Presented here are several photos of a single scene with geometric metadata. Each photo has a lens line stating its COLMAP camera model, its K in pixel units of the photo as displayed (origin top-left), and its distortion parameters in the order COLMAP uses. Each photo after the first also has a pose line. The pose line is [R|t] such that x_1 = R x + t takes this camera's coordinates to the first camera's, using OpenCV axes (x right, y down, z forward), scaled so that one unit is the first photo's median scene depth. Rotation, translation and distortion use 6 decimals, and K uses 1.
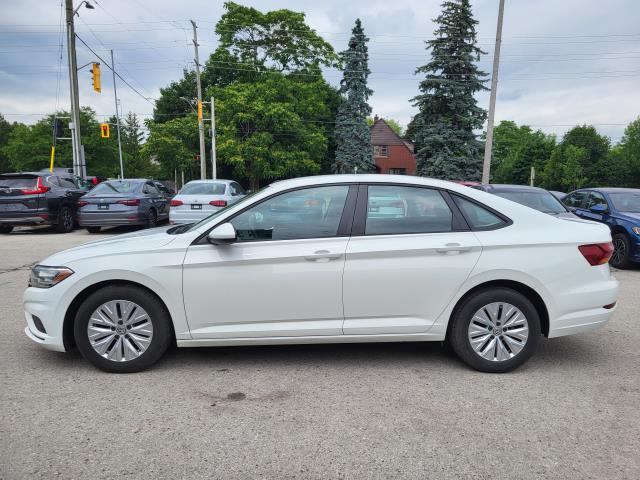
lens RADIAL K [[488.9, 0, 321.9], [0, 488.9, 232.1], [0, 0, 1]] dist [0.051429, -0.040214]
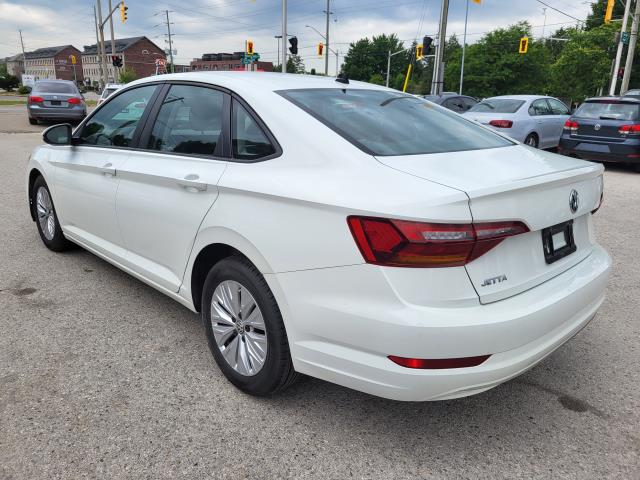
lens RADIAL K [[488.9, 0, 326.4], [0, 488.9, 228.8], [0, 0, 1]] dist [0.051429, -0.040214]
pose [[0.660321, 0.199929, -0.723882, 0.772416], [-0.089963, 0.978029, 0.188058, -0.041883], [0.745576, -0.059056, 0.663799, 0.613145]]
